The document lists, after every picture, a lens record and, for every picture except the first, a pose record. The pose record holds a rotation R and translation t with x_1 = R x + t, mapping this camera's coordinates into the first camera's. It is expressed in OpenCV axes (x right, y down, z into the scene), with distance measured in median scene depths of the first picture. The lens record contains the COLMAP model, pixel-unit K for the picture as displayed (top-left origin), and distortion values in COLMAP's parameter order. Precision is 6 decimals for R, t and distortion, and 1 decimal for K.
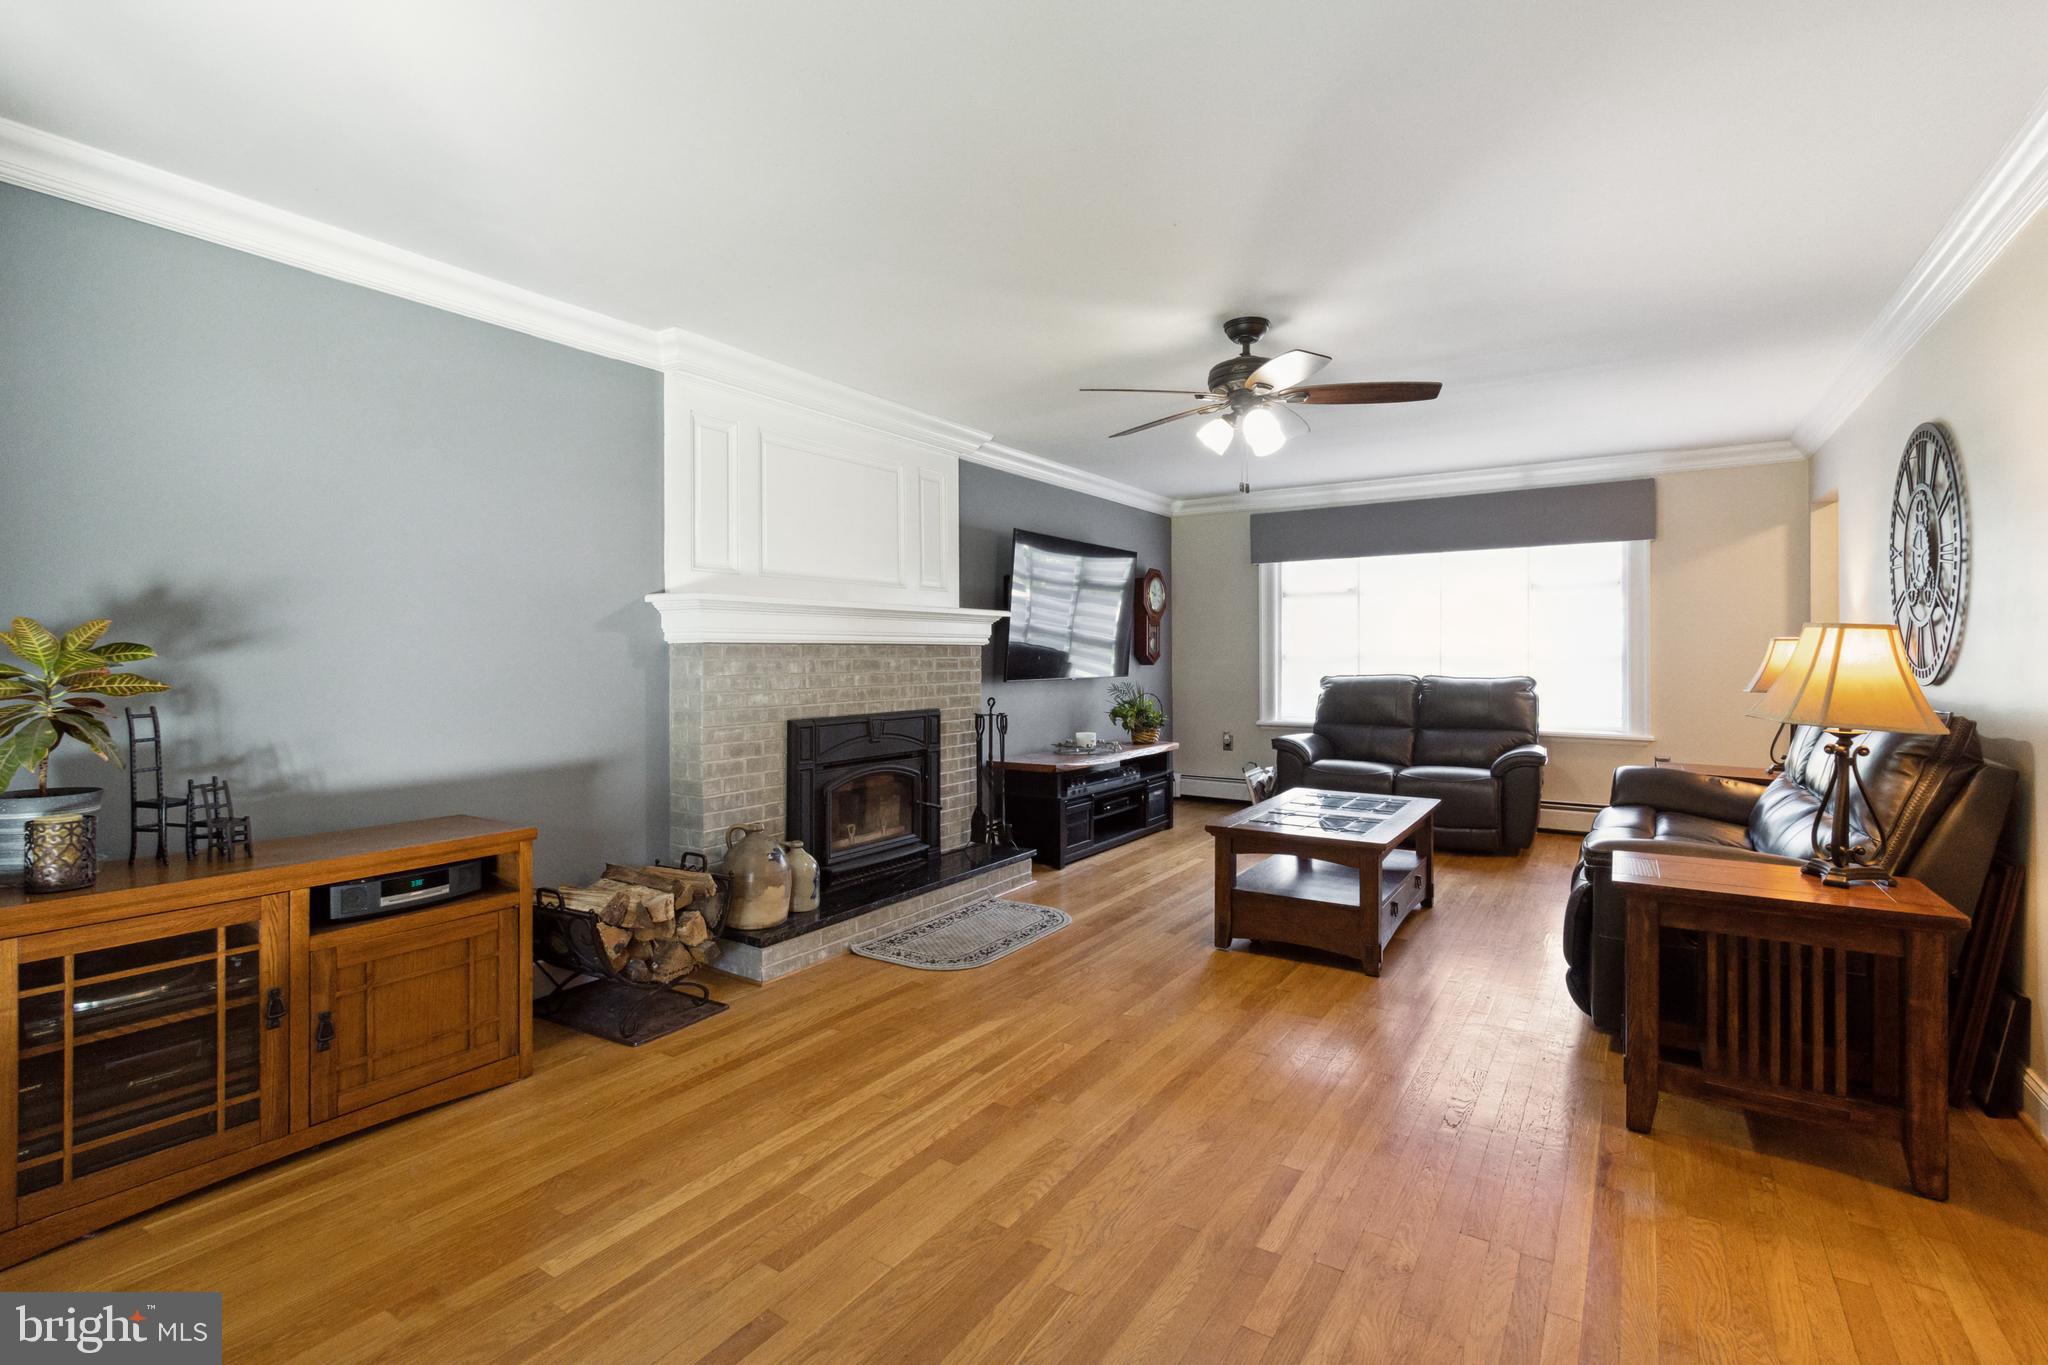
lens RADIAL K [[947.2, 0, 1019.0], [0, 947.2, 658.1], [0, 0, 1]] dist [0.002135, 0.000418]
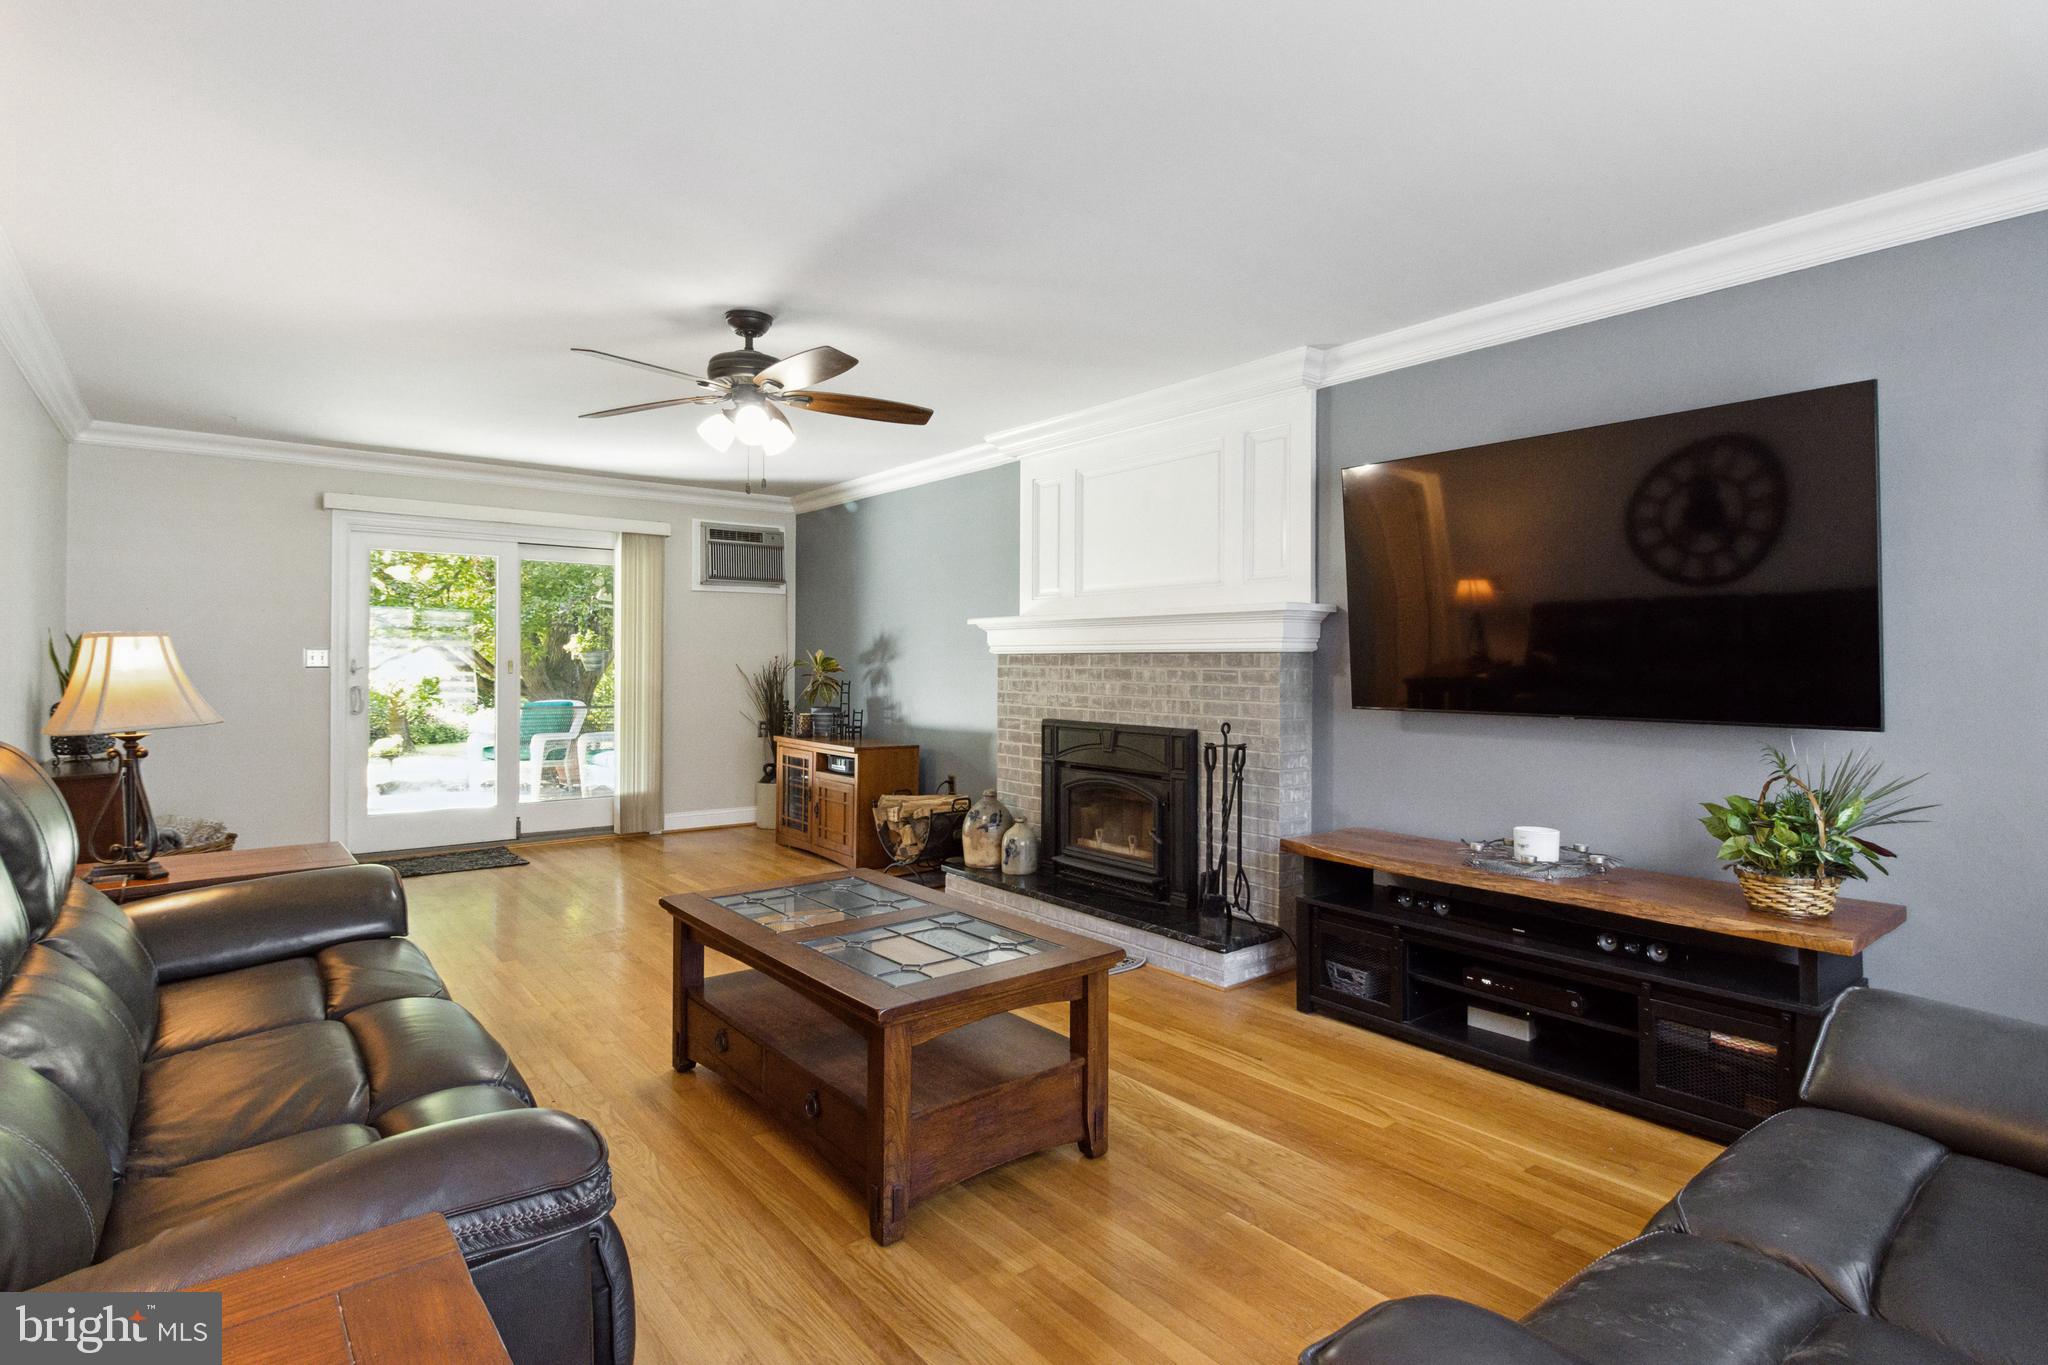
lens RADIAL K [[1021.6, 0, 1022.7], [0, 1021.6, 671.2], [0, 0, 1]] dist [0.000830, -0.000532]
pose [[-0.311564, 0.009665, -0.950176, 0.882442], [-0.007017, 0.999898, 0.012471, -0.008618], [0.950199, 0.010553, -0.311464, 1.237175]]
